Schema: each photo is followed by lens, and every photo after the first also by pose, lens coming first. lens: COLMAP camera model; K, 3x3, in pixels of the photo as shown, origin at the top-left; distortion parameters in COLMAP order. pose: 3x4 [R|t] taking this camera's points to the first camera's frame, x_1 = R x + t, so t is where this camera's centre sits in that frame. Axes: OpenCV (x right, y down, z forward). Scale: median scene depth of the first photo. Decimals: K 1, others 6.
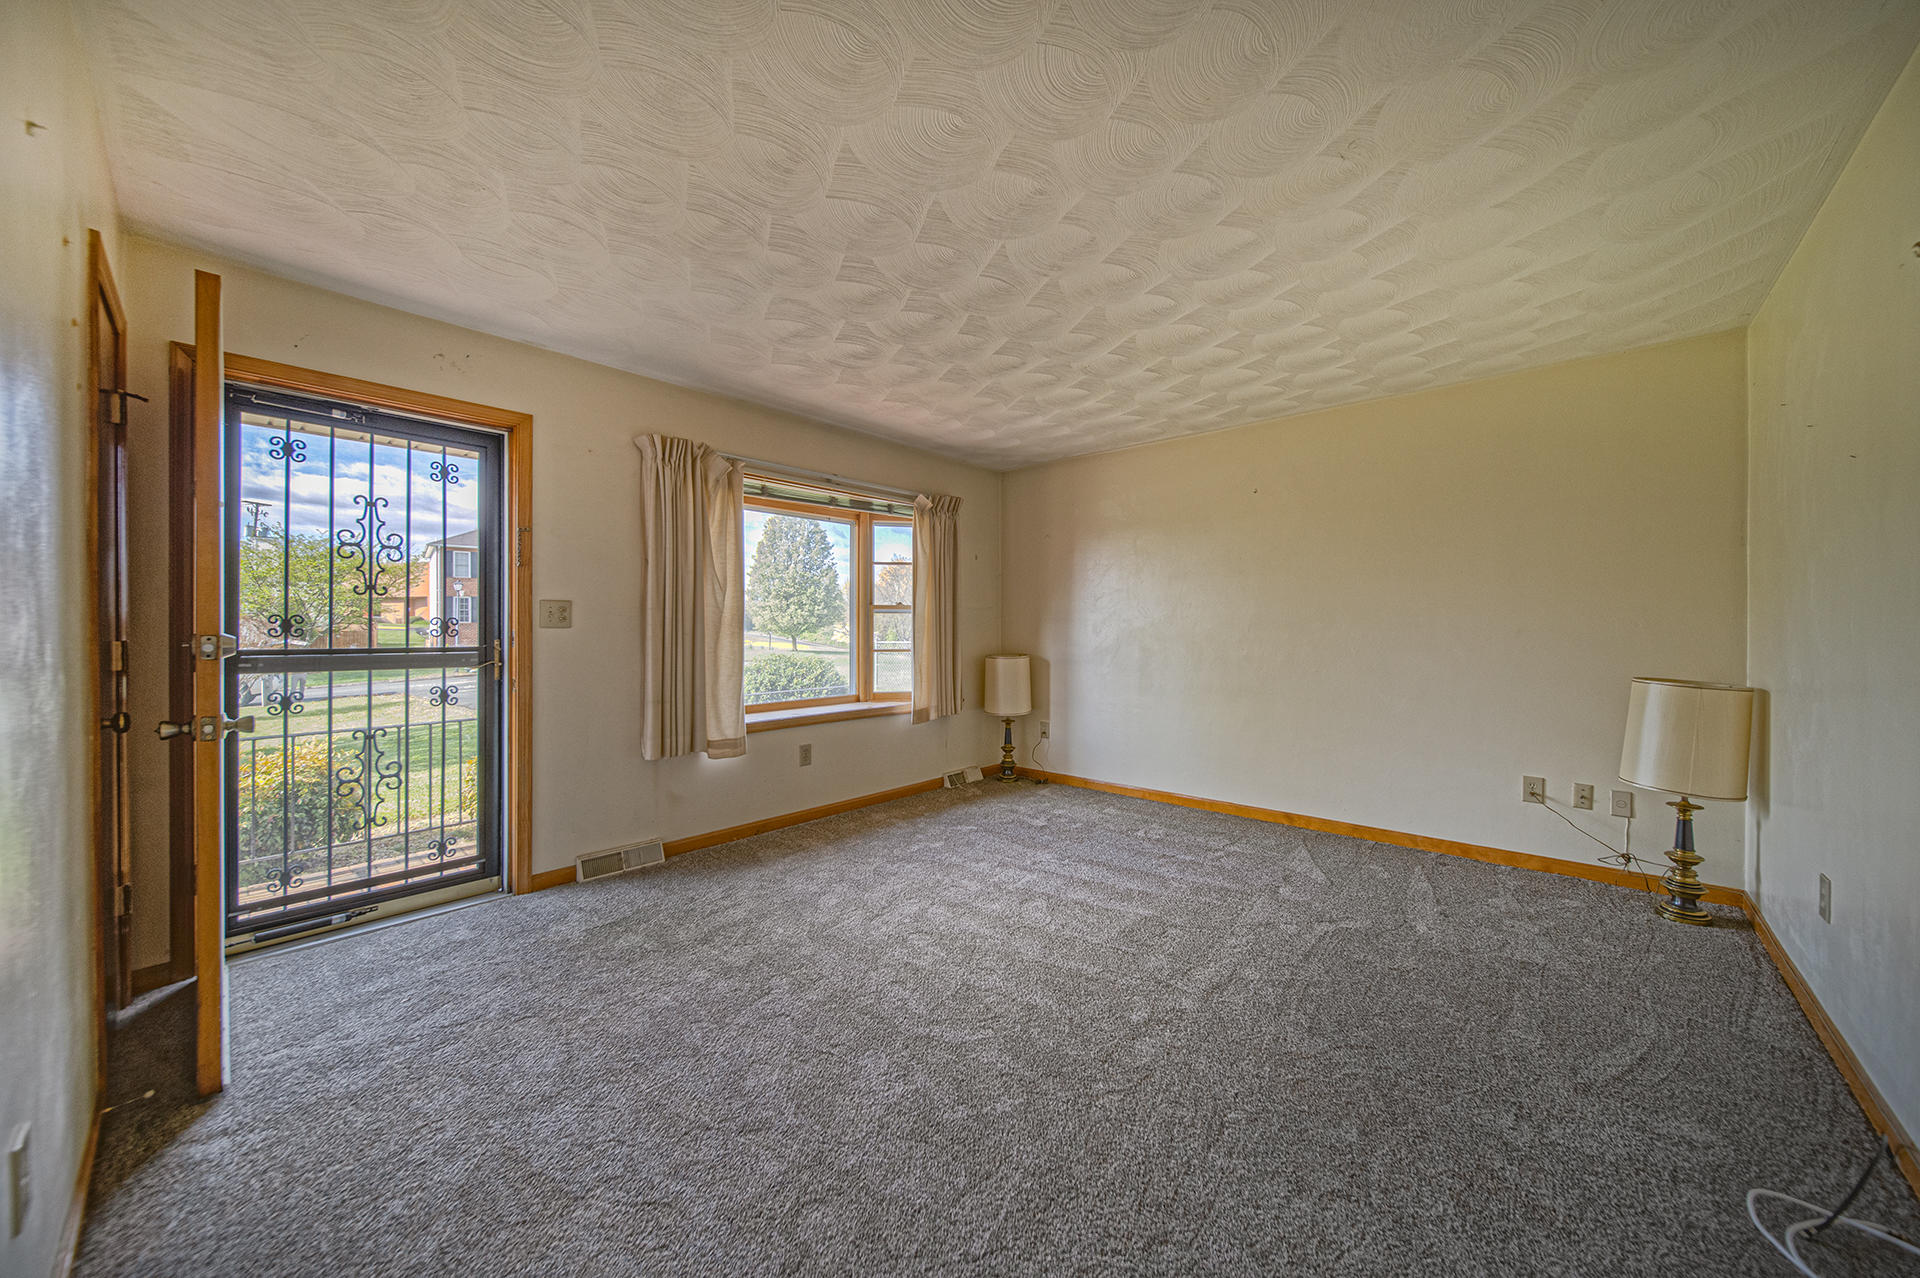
lens RADIAL K [[672.3, 0, 968.4], [0, 672.3, 634.4], [0, 0, 1]] dist [-0.001302, -0.000986]
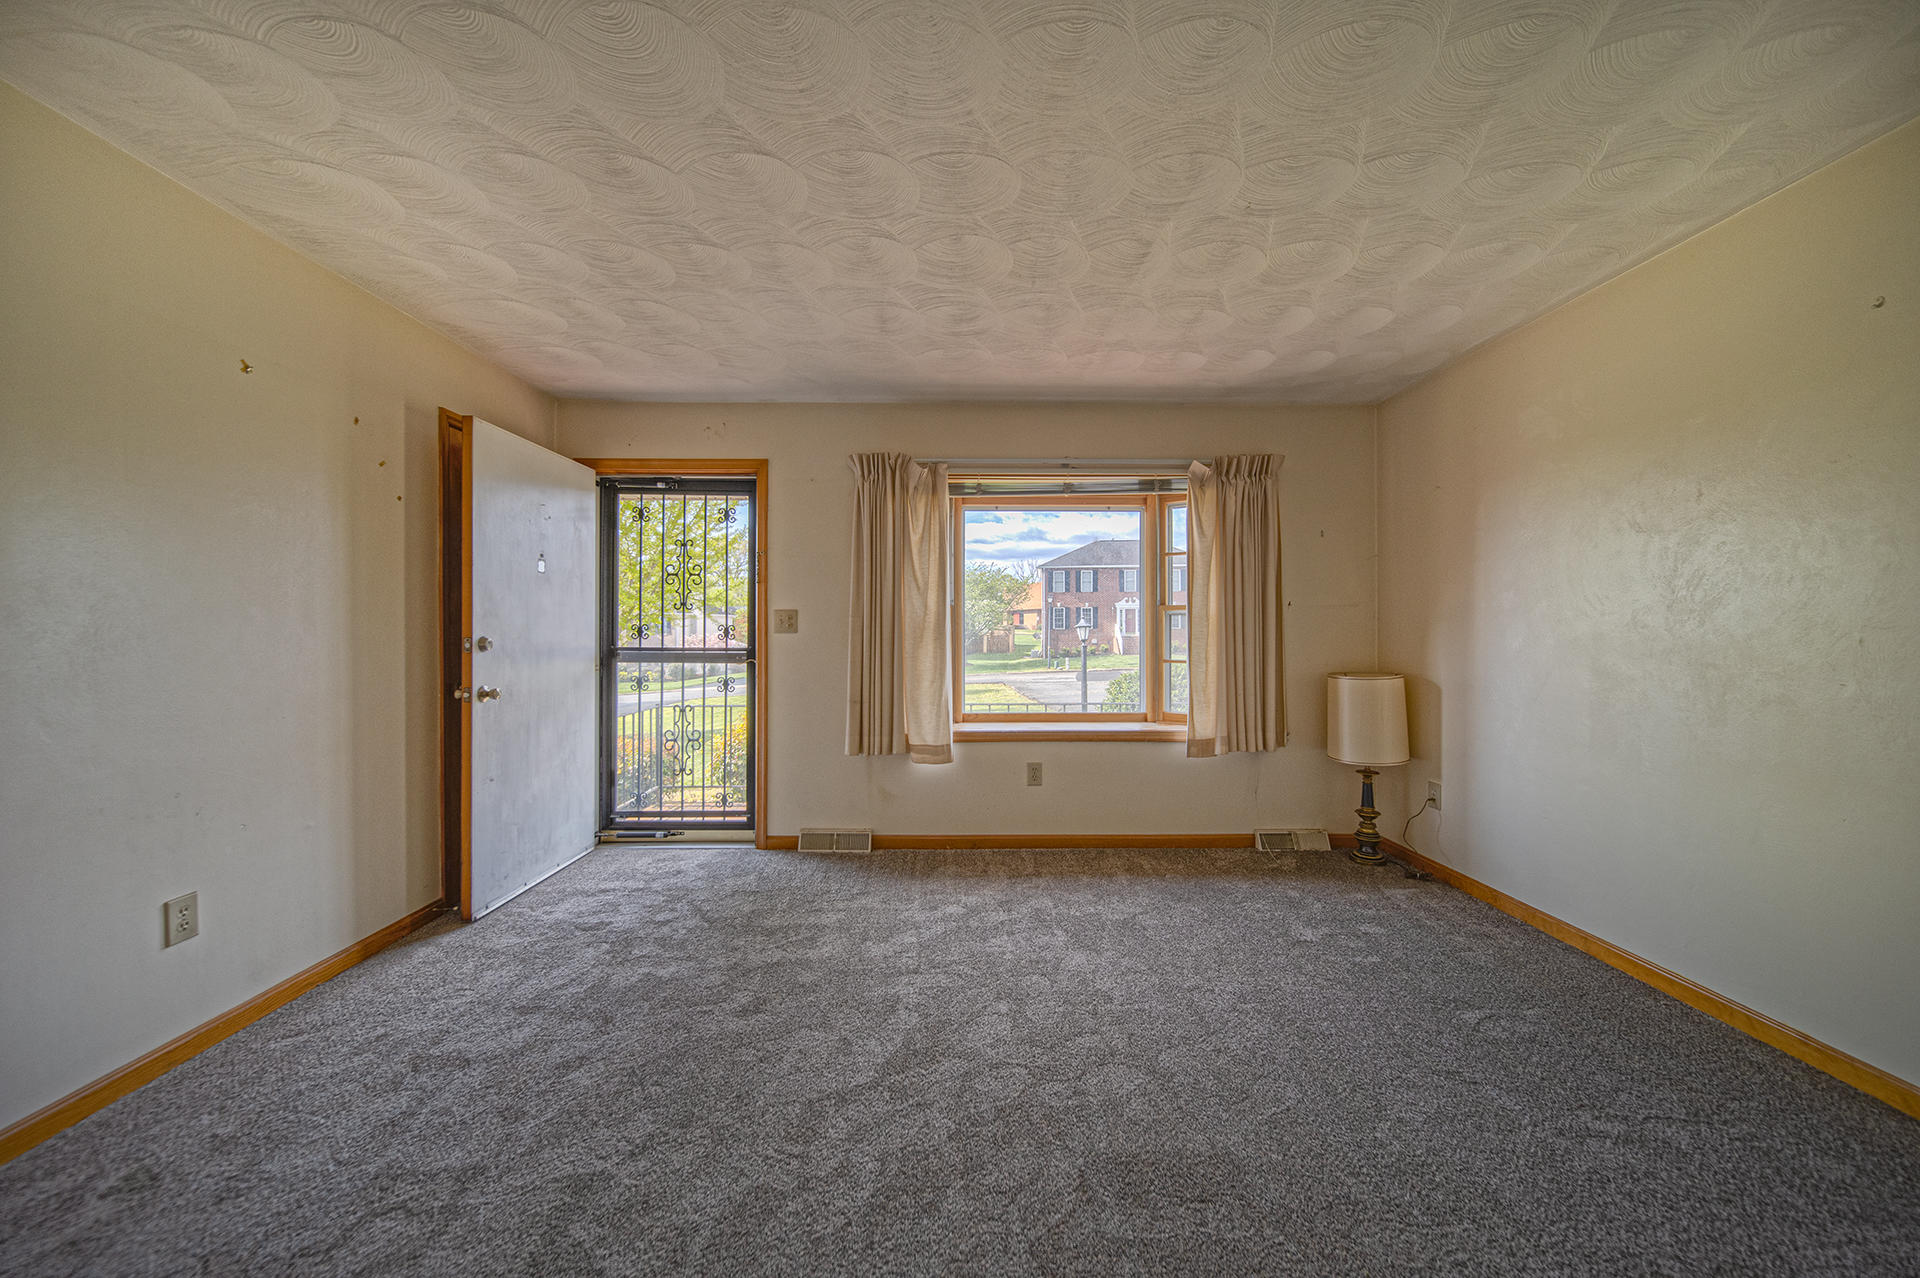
lens RADIAL K [[672.3, 0, 956.3], [0, 672.3, 634.2], [0, 0, 1]] dist [-0.001302, -0.000986]
pose [[0.674730, 0.001293, -0.738063, 0.414448], [-0.008015, 0.999952, -0.005576, -0.002763], [0.738021, 0.009678, 0.674708, 0.366847]]
